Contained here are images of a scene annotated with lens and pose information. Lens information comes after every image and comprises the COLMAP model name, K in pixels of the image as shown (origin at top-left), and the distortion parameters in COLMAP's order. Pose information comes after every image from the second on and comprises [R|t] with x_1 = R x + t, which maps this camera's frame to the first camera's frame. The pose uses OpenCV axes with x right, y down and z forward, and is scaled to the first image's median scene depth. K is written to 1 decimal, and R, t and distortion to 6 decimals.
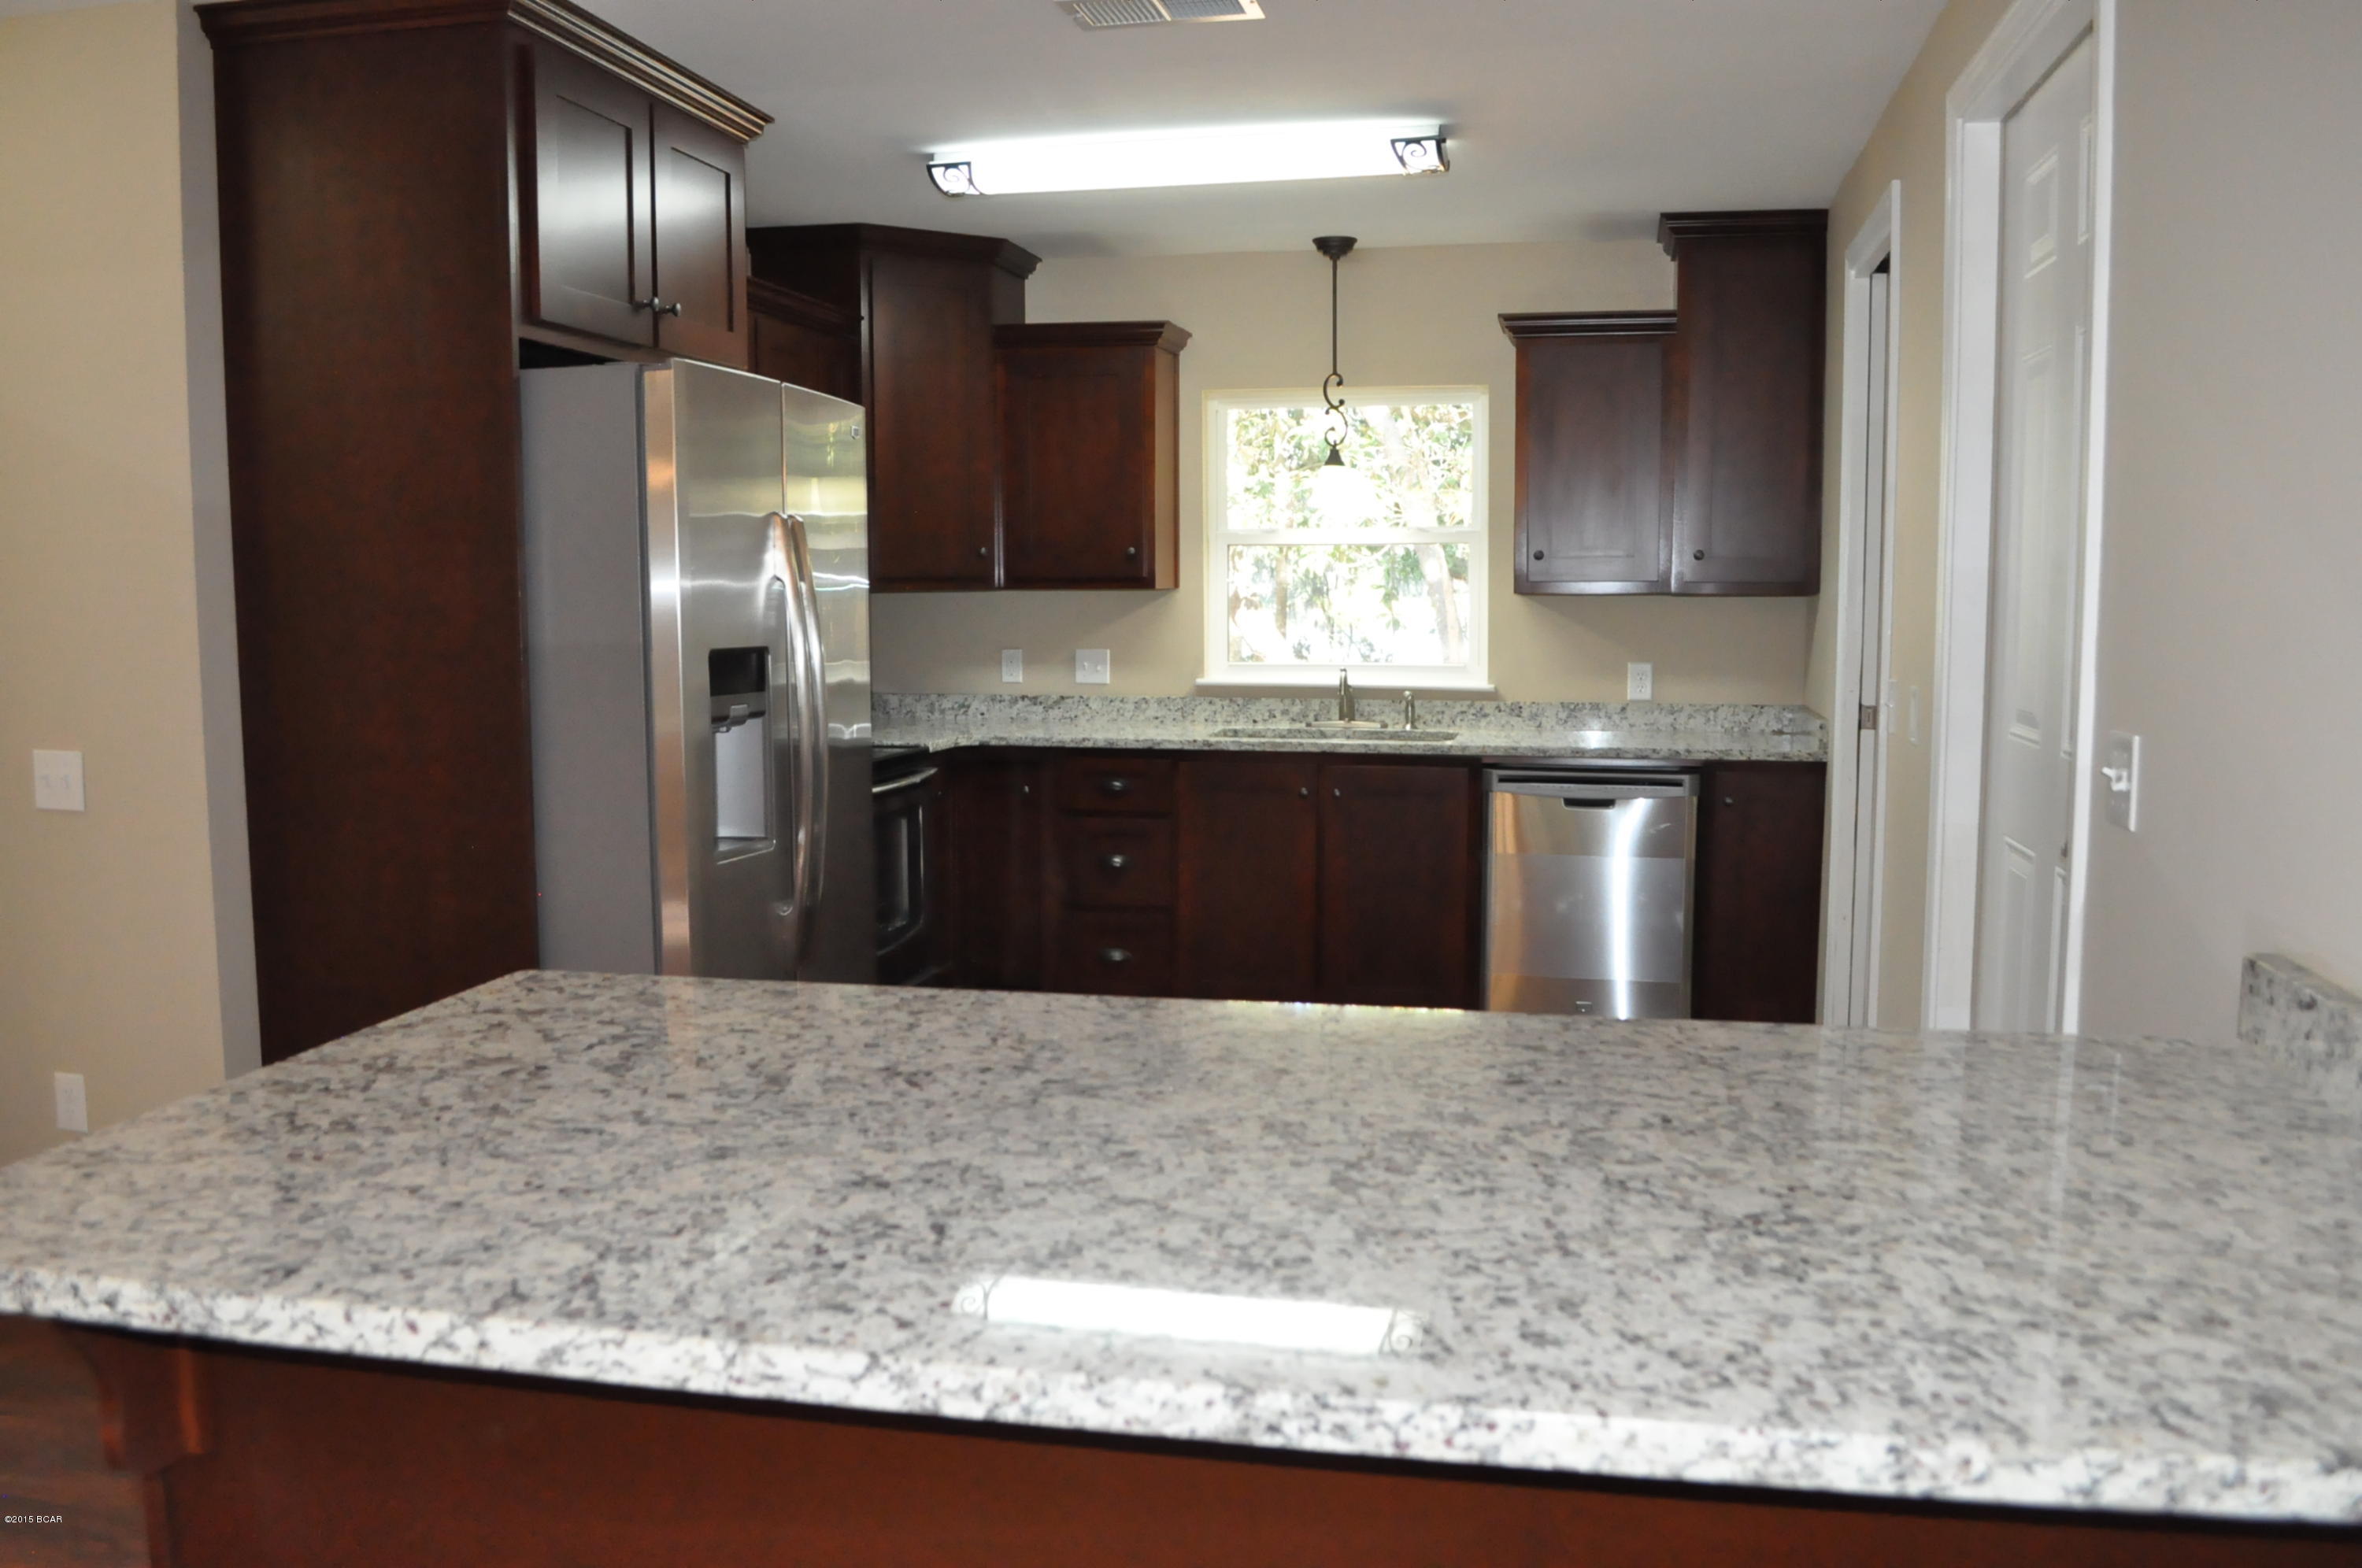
lens RADIAL K [[1856.7, 0, 1181.0], [0, 1856.7, 784.0], [0, 0, 1]] dist [-0.077358, -0.003254]
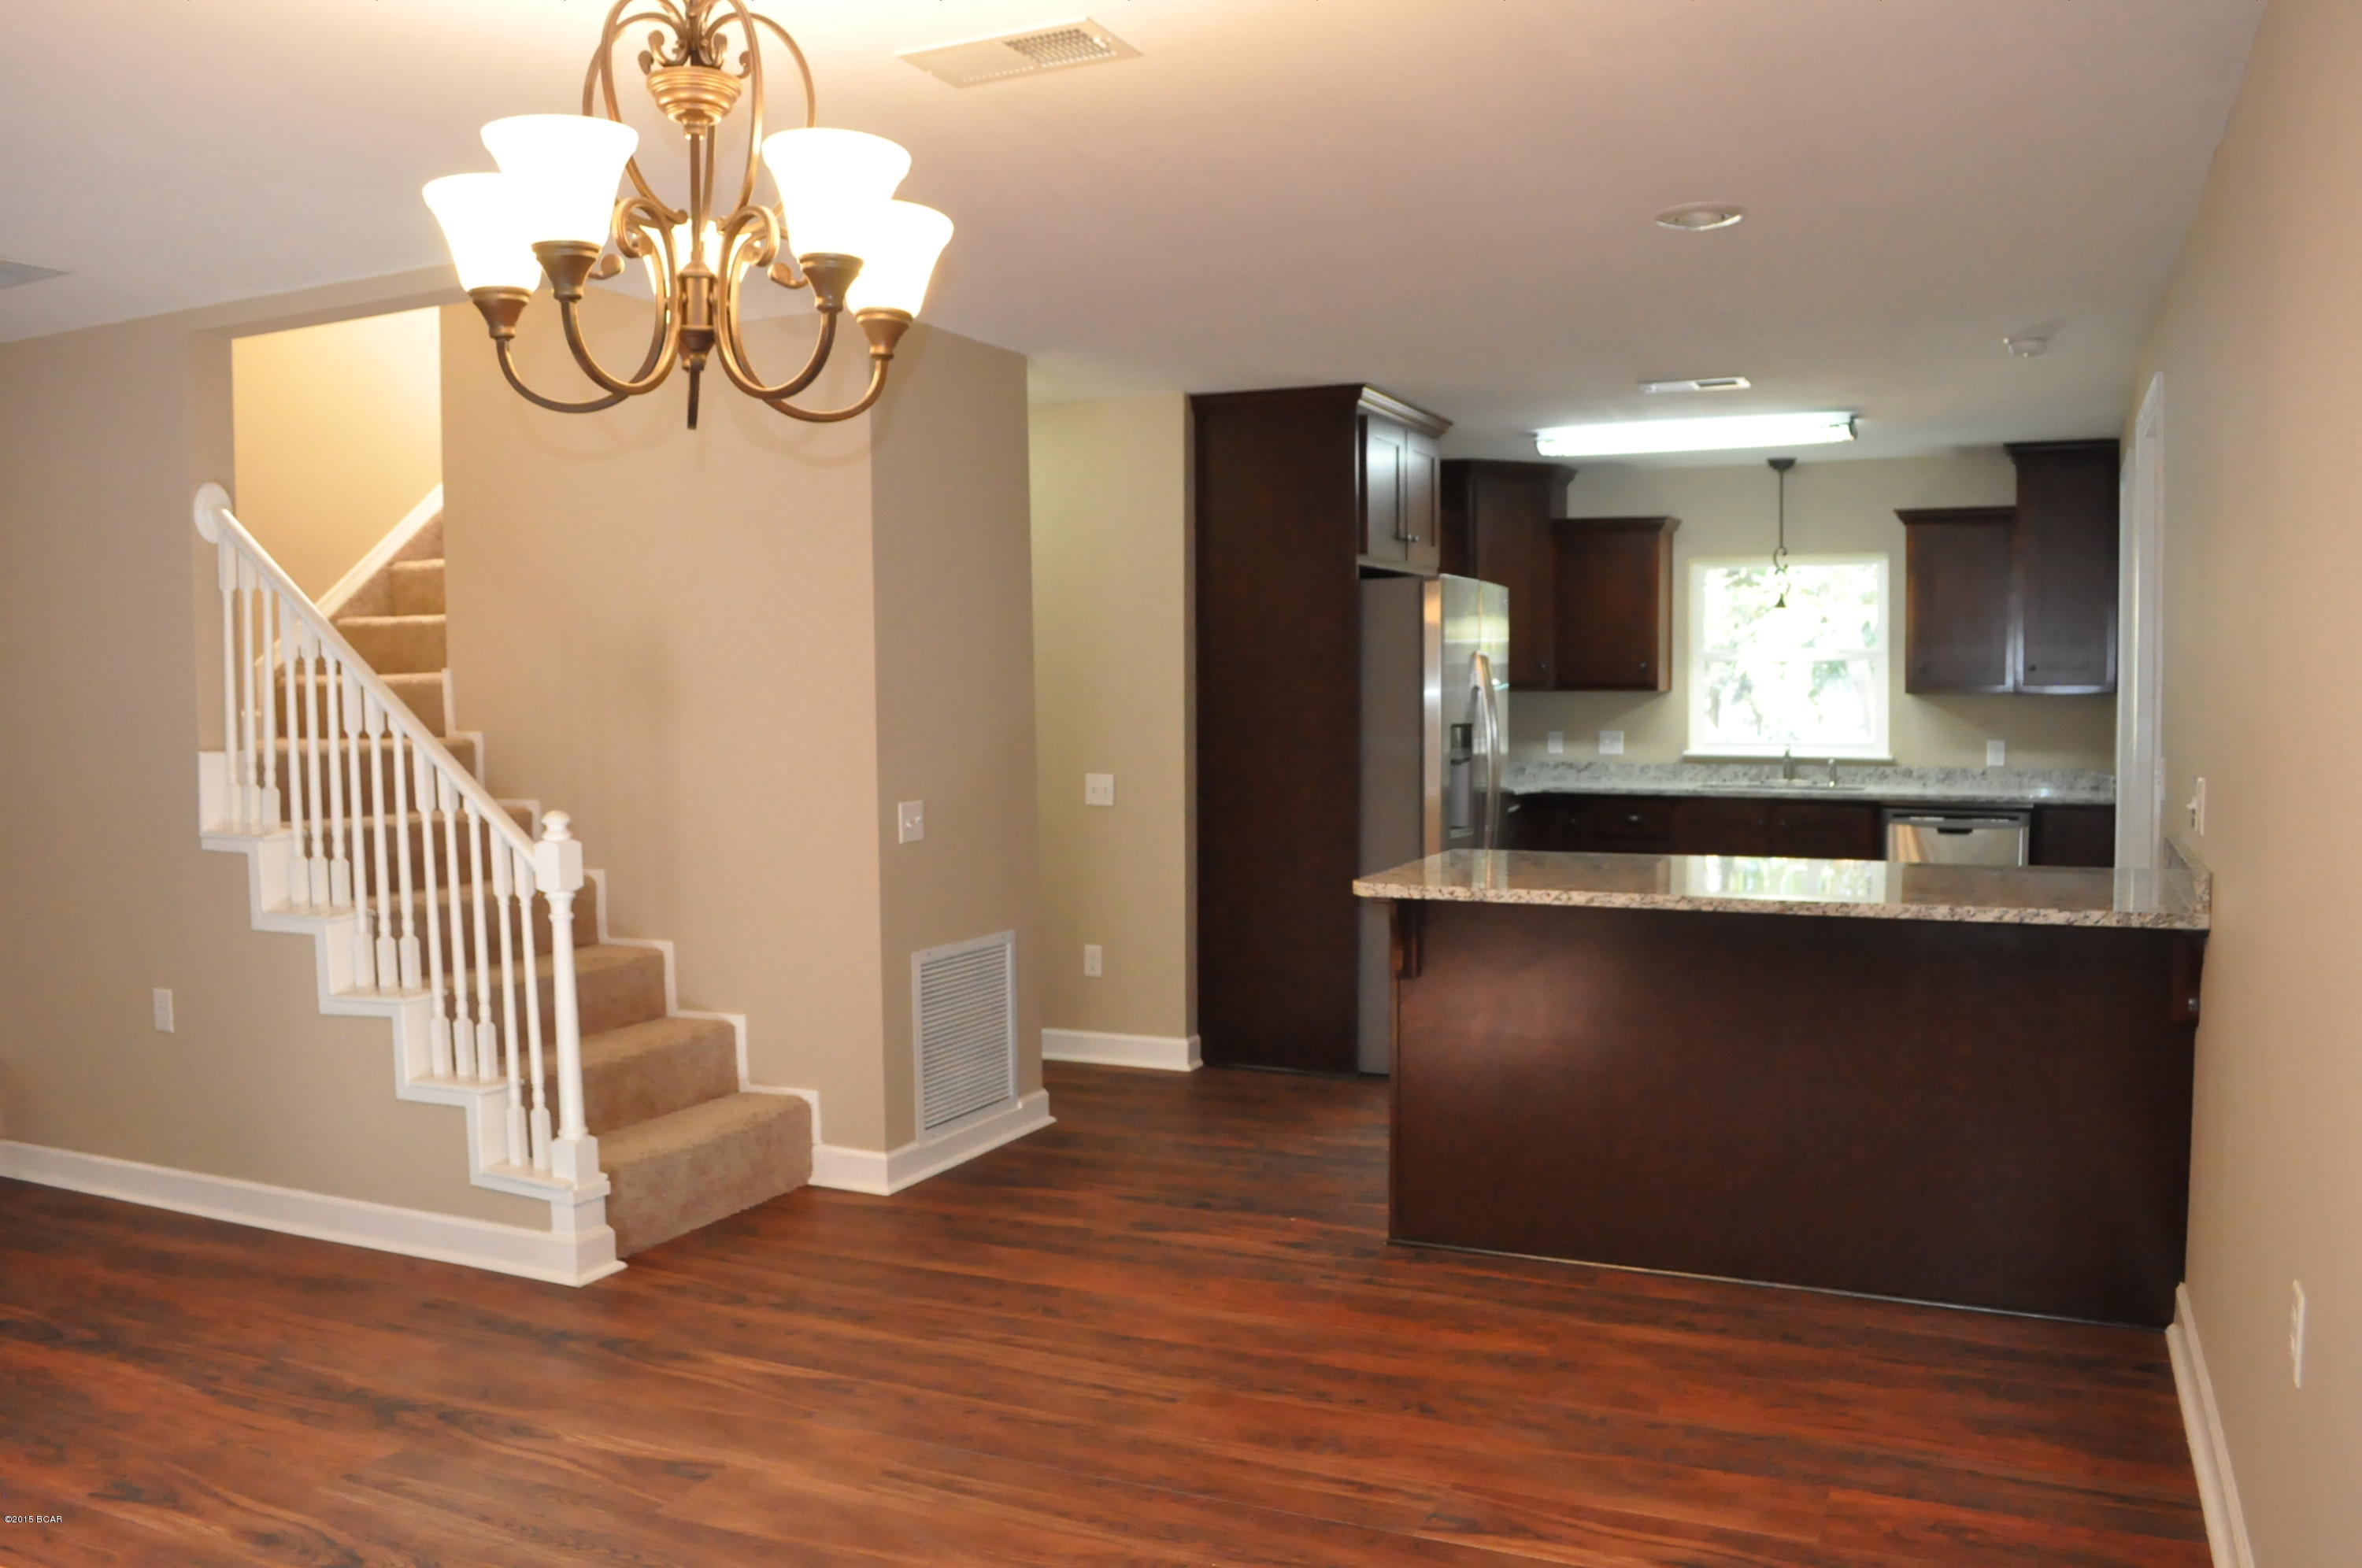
lens RADIAL K [[1856.7, 0, 1181.0], [0, 1856.7, 784.0], [0, 0, 1]] dist [-0.077358, -0.003254]
pose [[0.975692, 0.008623, -0.218975, -0.063333], [-0.019941, 0.998574, -0.049526, 0.052823], [0.218235, 0.052689, 0.974473, -0.546906]]
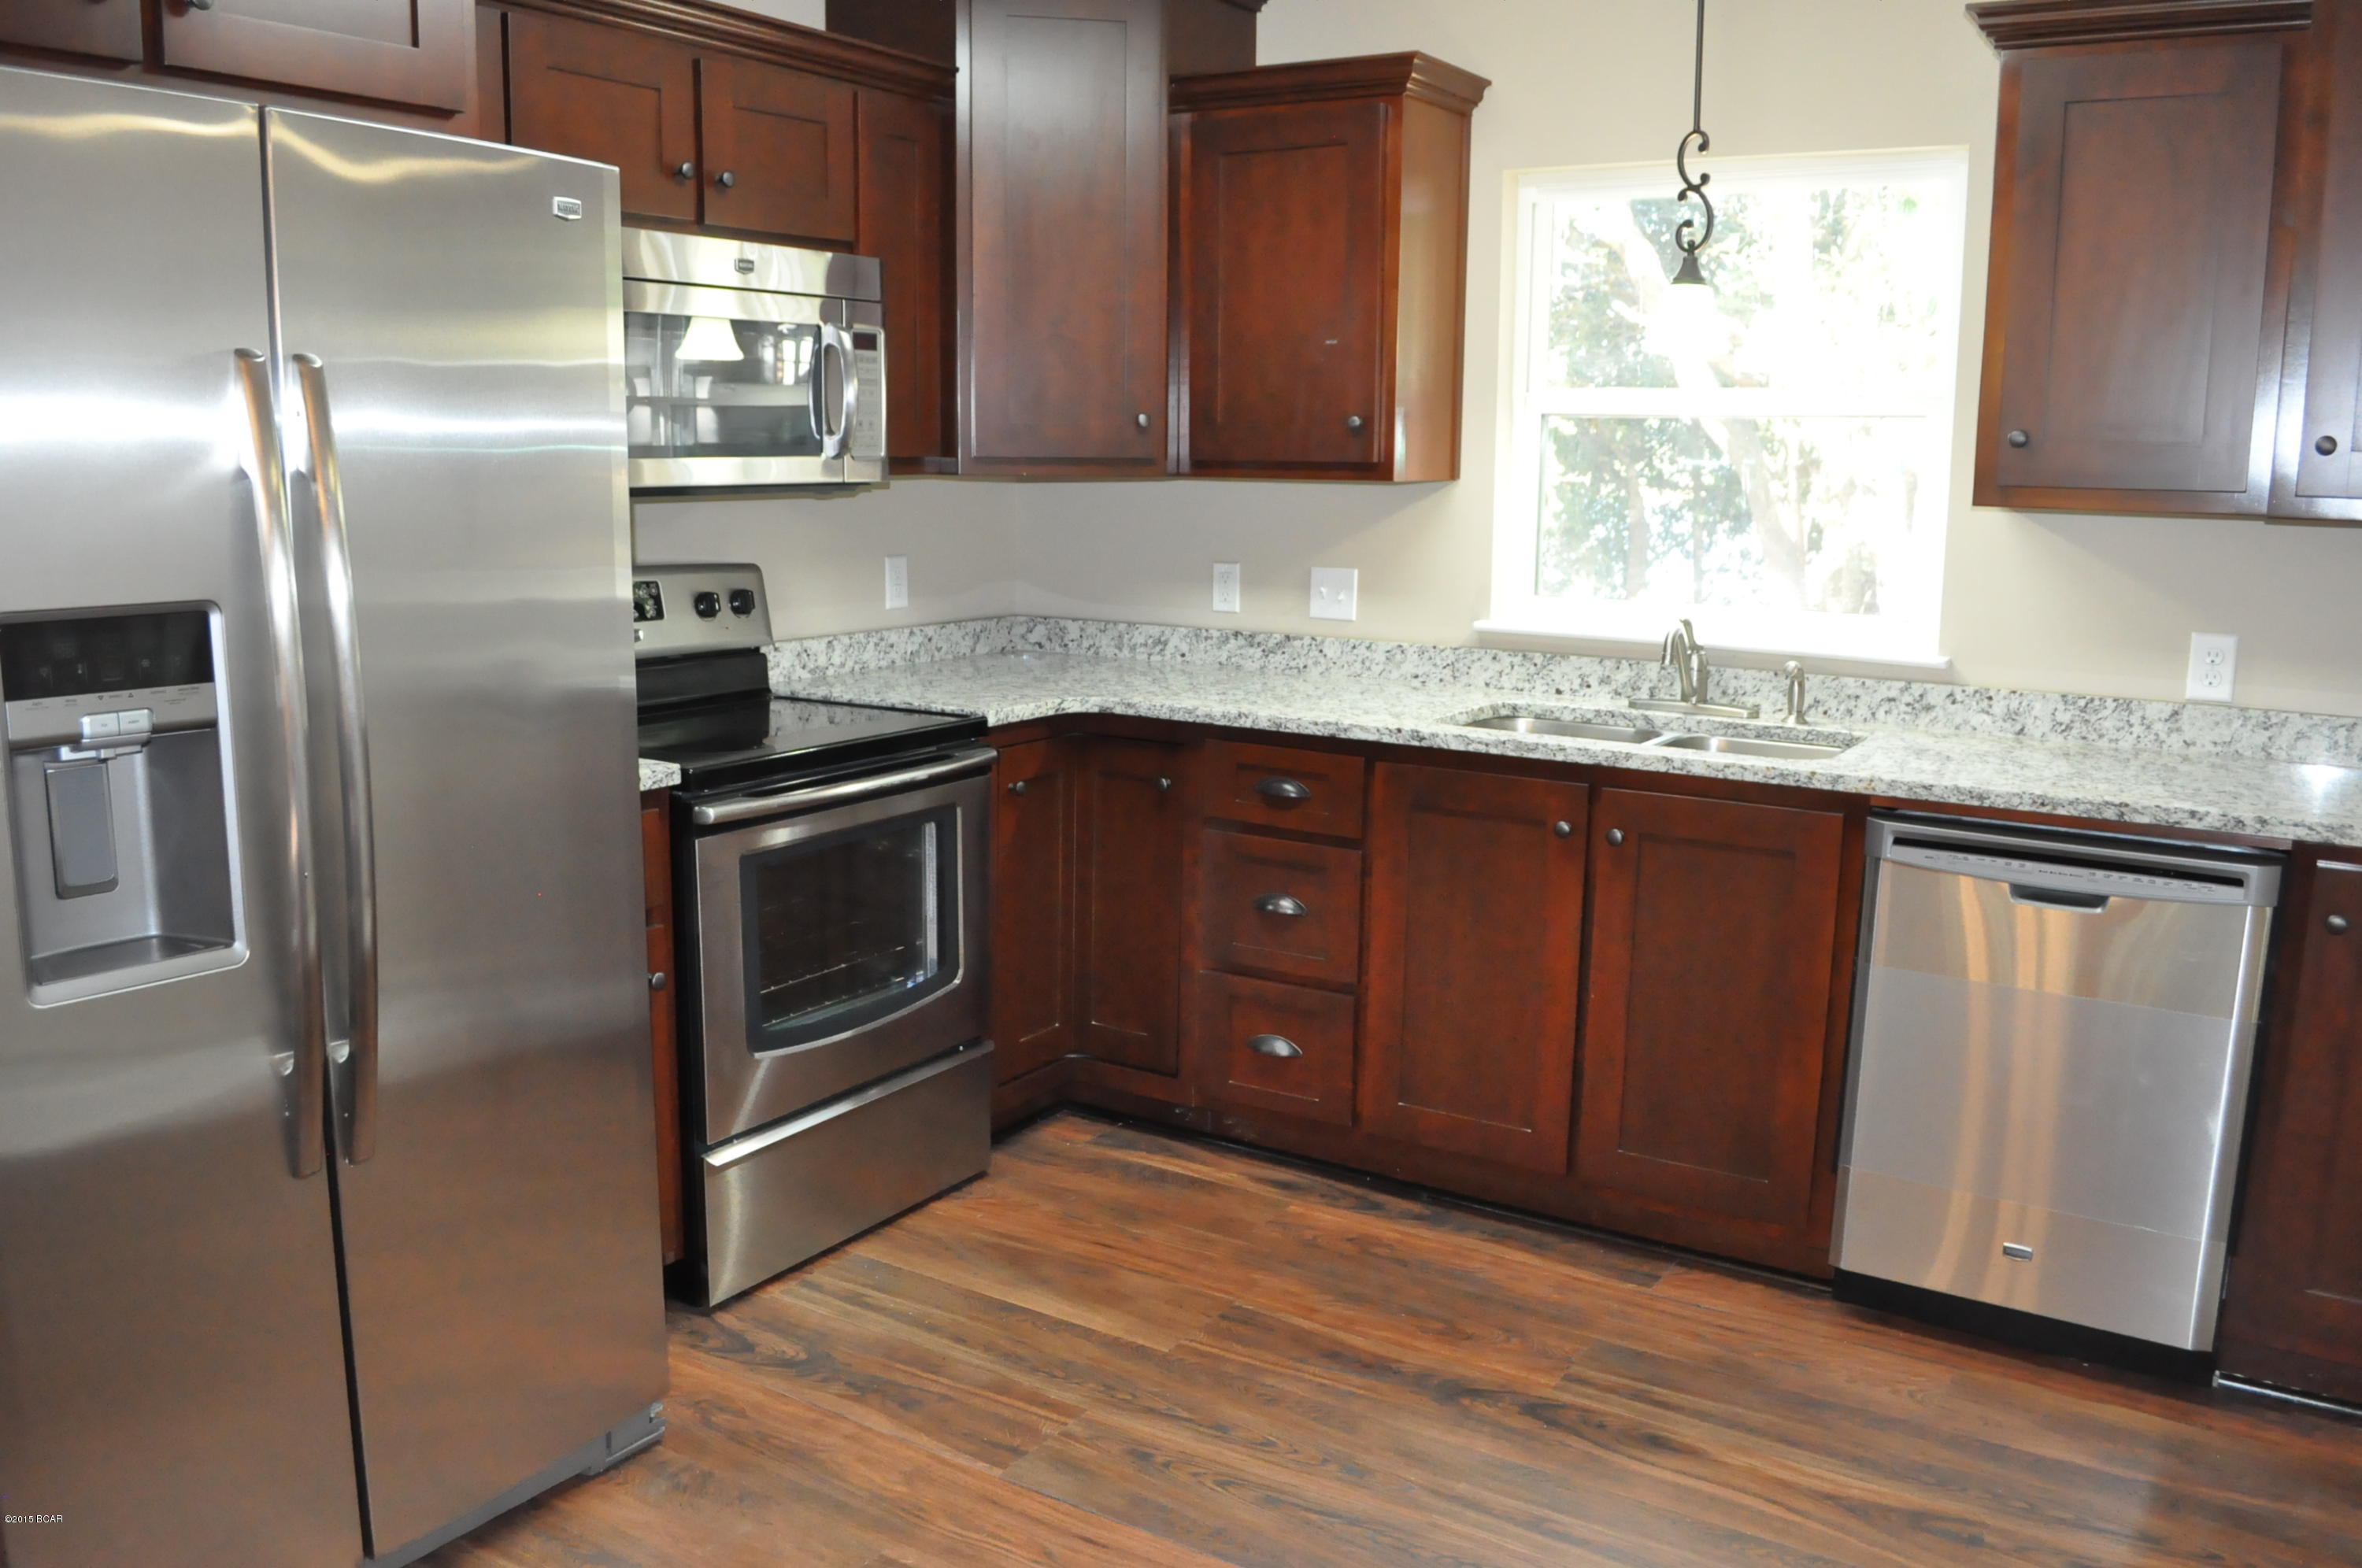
lens RADIAL K [[1856.7, 0, 1181.0], [0, 1856.7, 784.0], [0, 0, 1]] dist [-0.077358, -0.003254]
pose [[0.937834, 0.074414, -0.339013, 0.143682], [-0.050406, 0.995592, 0.079095, -0.048288], [0.343404, -0.057090, 0.937451, 0.370436]]
